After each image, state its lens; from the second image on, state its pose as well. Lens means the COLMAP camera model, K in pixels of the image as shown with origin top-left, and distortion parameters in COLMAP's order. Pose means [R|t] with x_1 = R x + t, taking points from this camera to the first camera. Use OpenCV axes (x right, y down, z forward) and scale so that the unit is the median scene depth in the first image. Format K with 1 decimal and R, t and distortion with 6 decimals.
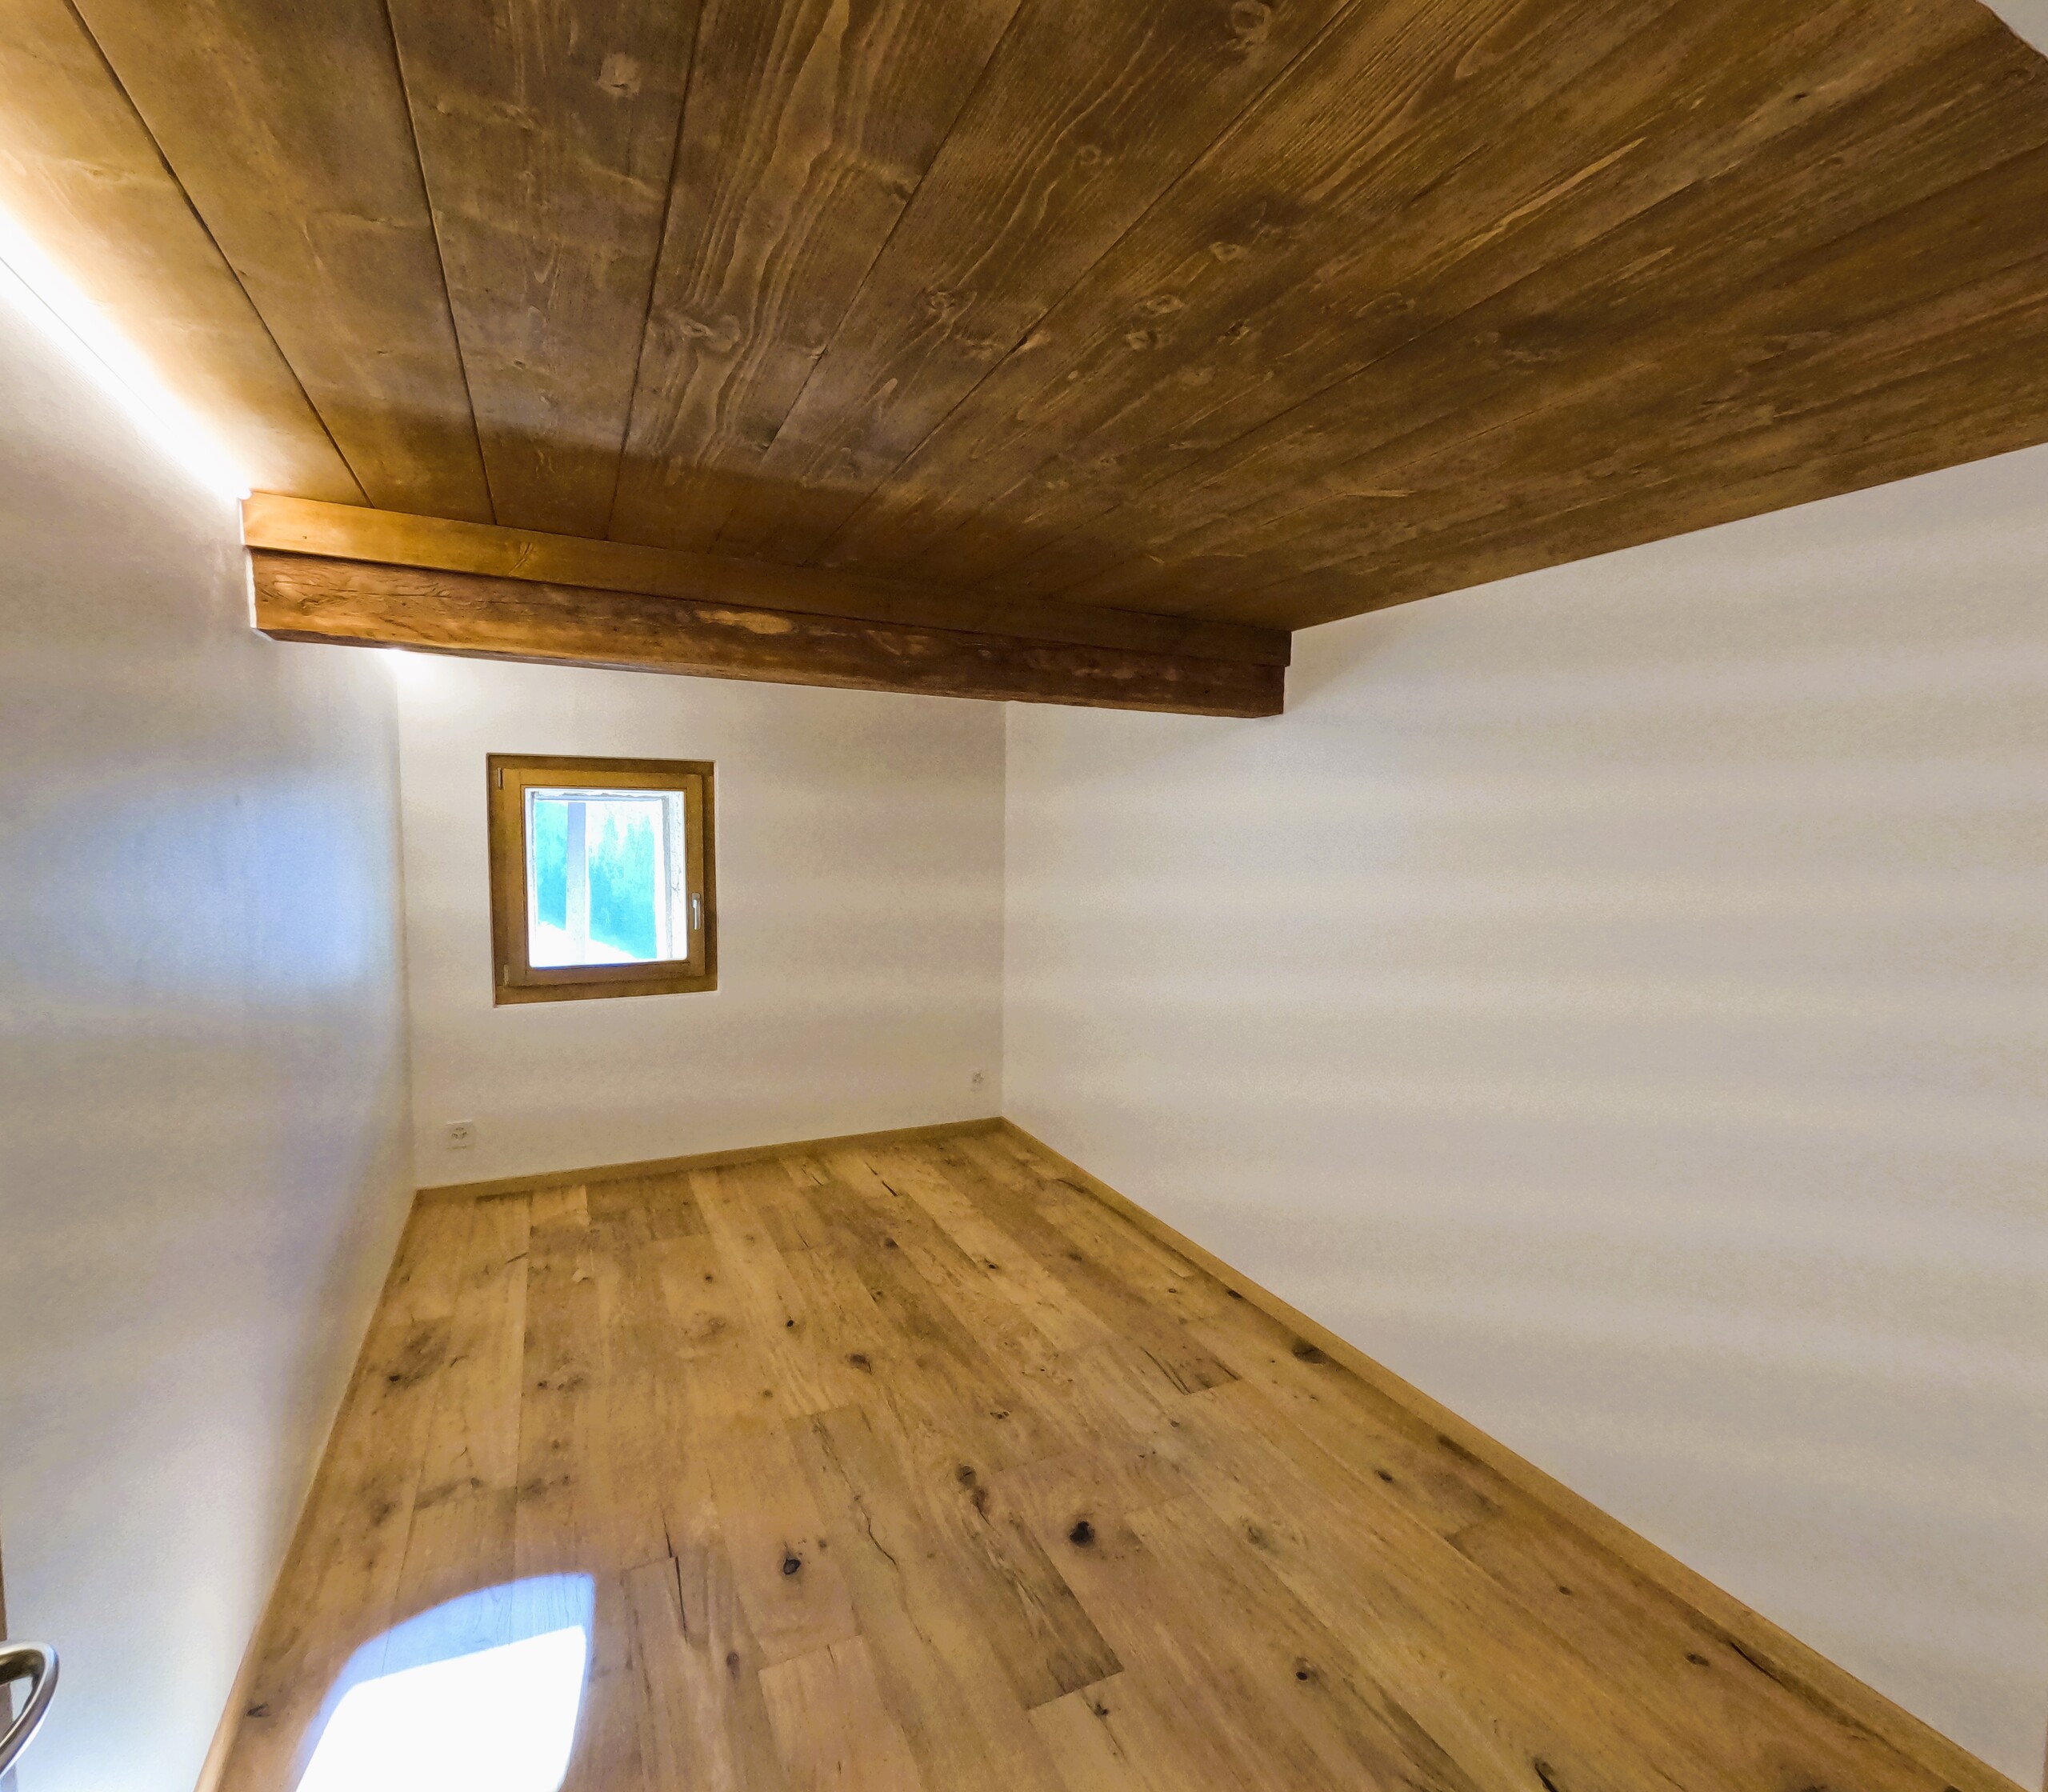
lens RADIAL K [[985.1, 0, 1026.1], [0, 985.1, 900.9], [0, 0, 1]] dist [0.003025, 0.001003]
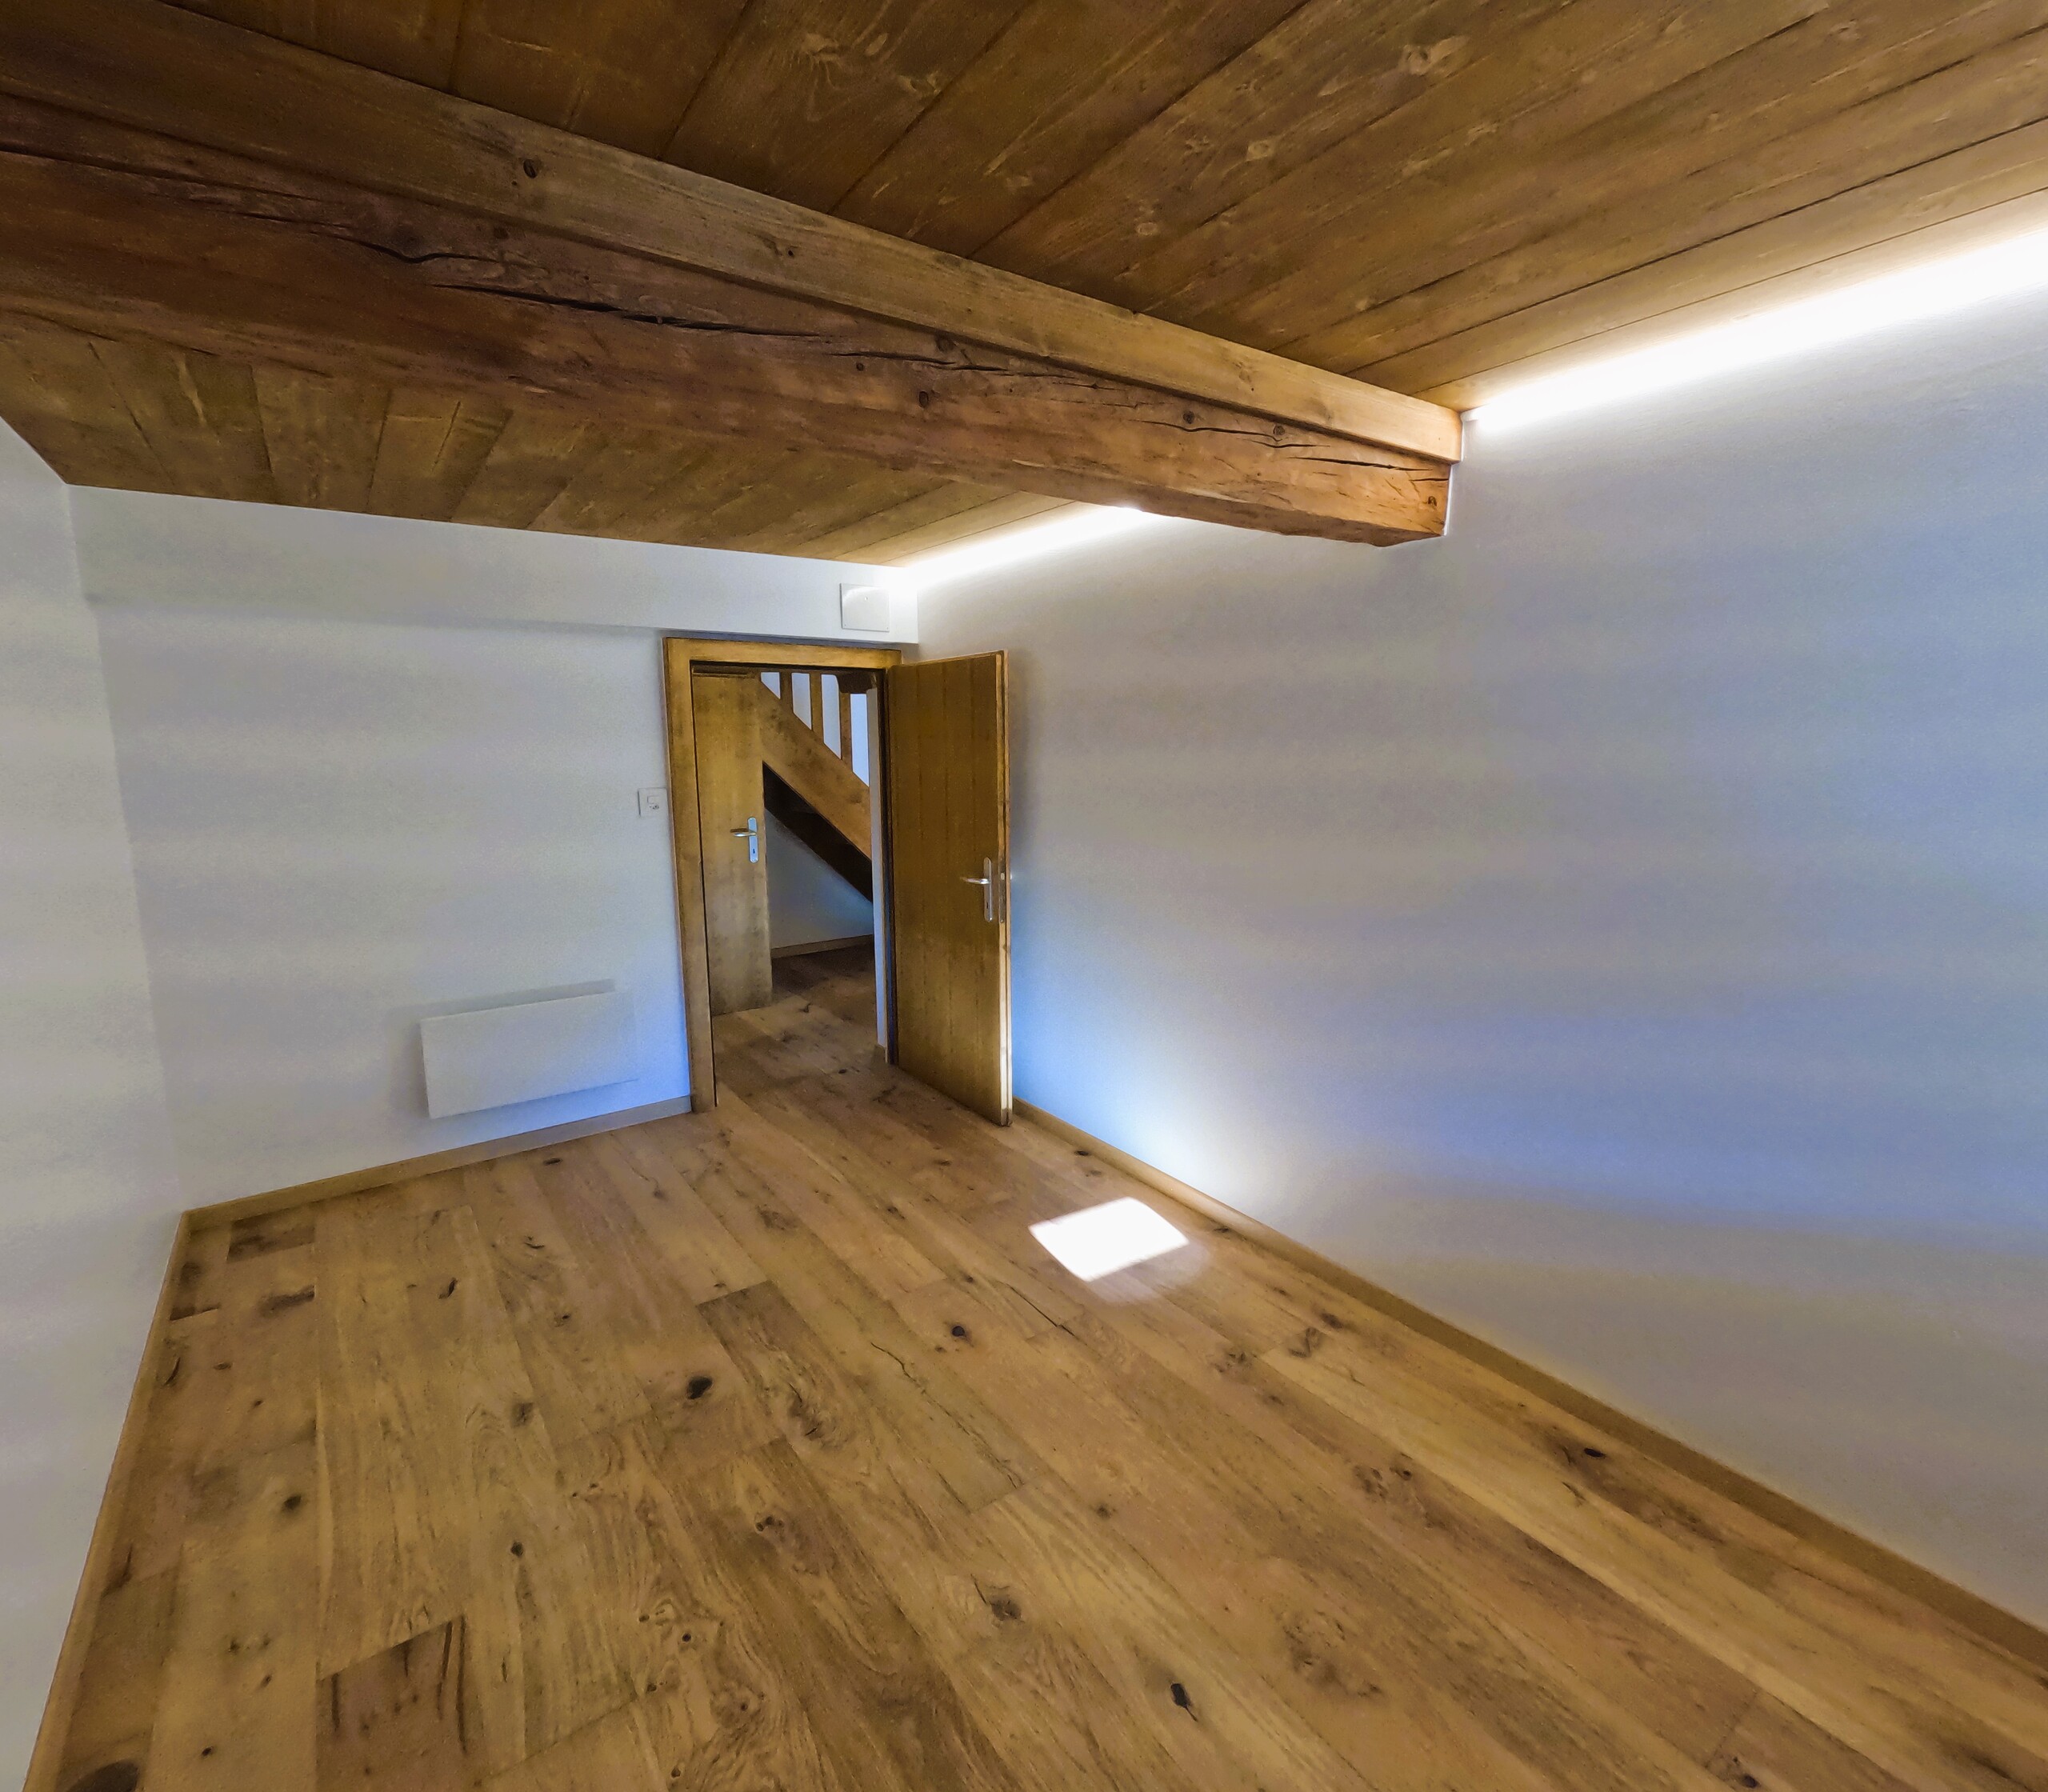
lens RADIAL K [[985.1, 0, 1026.1], [0, 985.1, 900.9], [0, 0, 1]] dist [0.003025, 0.001003]
pose [[-0.984517, 0.022216, -0.173875, -0.108193], [-0.019366, 0.972078, 0.233856, -0.110686], [0.174216, 0.233603, -0.956597, 1.824462]]
